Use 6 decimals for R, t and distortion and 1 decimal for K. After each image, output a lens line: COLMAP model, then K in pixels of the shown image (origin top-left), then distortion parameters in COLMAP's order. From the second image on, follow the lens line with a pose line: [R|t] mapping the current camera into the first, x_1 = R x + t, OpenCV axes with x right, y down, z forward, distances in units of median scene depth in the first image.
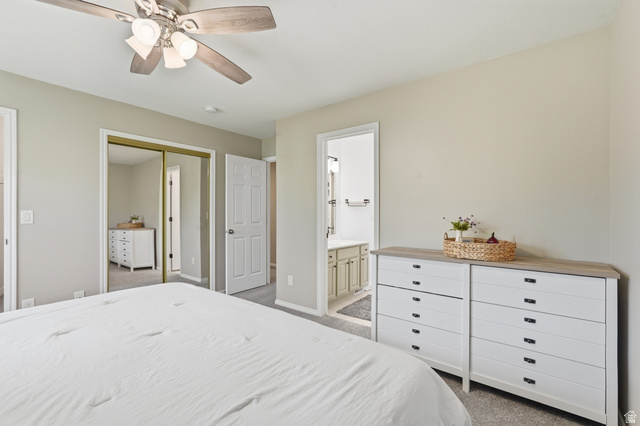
lens RADIAL K [[281.6, 0, 319.6], [0, 281.6, 214.1], [0, 0, 1]] dist [-0.006983, 0.002880]
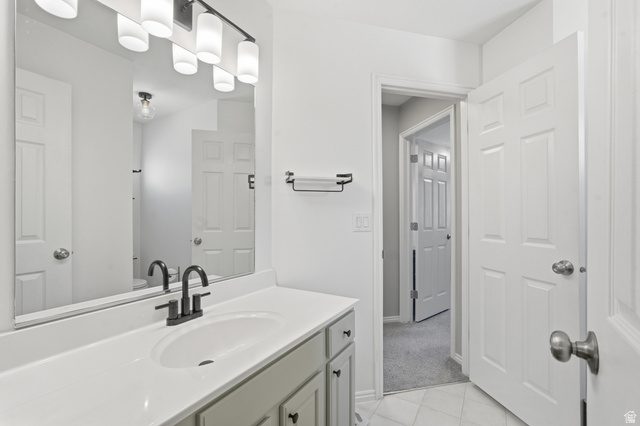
lens RADIAL K [[281.6, 0, 318.4], [0, 281.6, 214.0], [0, 0, 1]] dist [-0.006983, 0.002880]
pose [[0.993331, 0.001440, 0.115284, 0.094470], [-0.000602, 0.999973, -0.007306, 0.002053], [-0.115292, 0.007188, 0.993306, 0.660294]]
